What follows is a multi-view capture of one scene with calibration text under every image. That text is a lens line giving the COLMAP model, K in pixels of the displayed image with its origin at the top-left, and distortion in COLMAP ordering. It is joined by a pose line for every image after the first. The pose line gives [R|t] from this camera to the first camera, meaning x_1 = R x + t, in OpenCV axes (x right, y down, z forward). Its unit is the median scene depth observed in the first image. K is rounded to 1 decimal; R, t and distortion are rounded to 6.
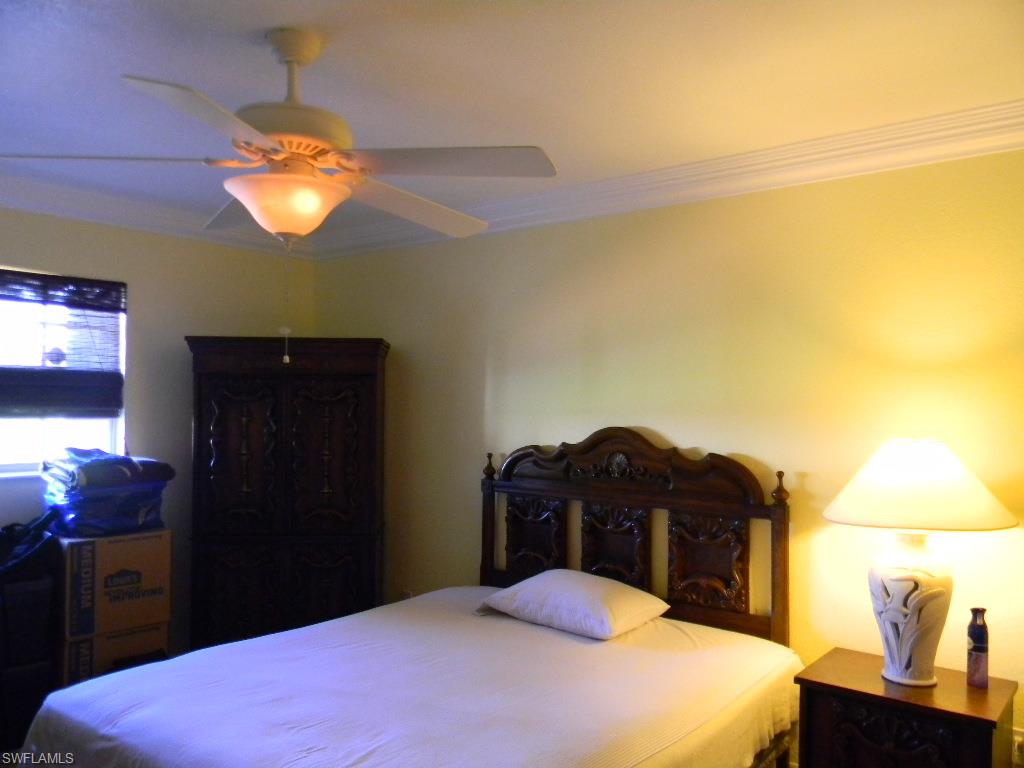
lens RADIAL K [[827.3, 0, 505.0], [0, 827.3, 387.2], [0, 0, 1]] dist [0.003528, -0.014149]
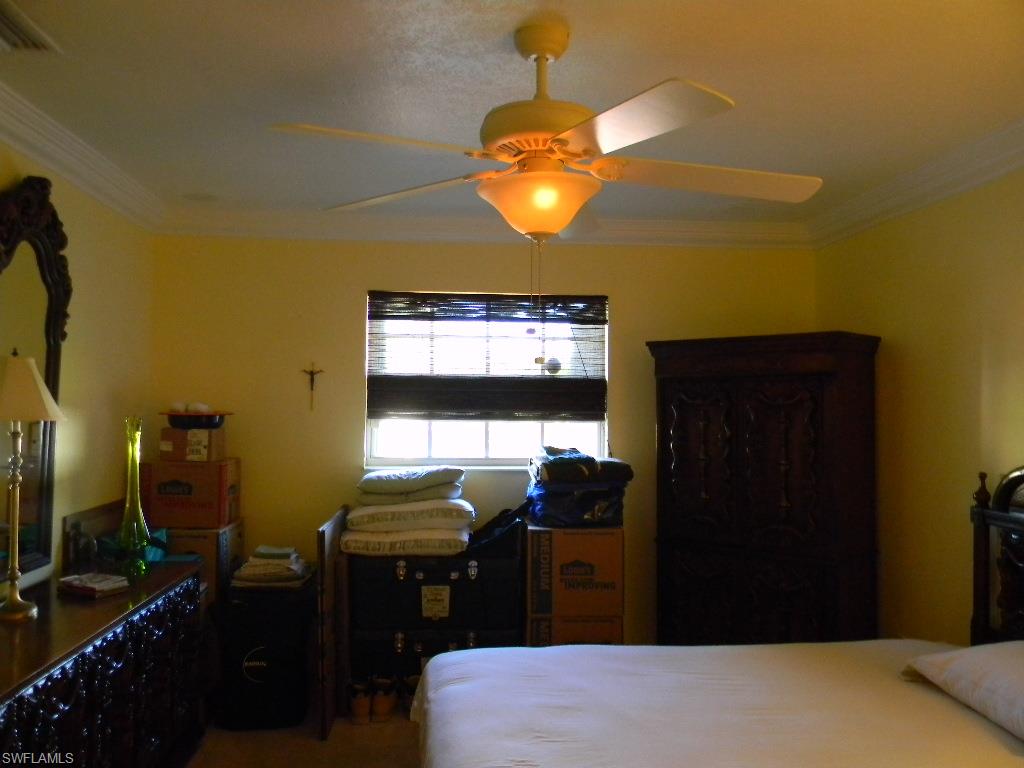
lens RADIAL K [[827.3, 0, 505.0], [0, 827.3, 387.2], [0, 0, 1]] dist [0.003528, -0.014149]
pose [[0.686432, -0.019038, -0.726945, 0.247256], [0.012348, 0.999818, -0.014525, 0.007377], [0.727090, 0.000994, 0.686542, 0.172361]]
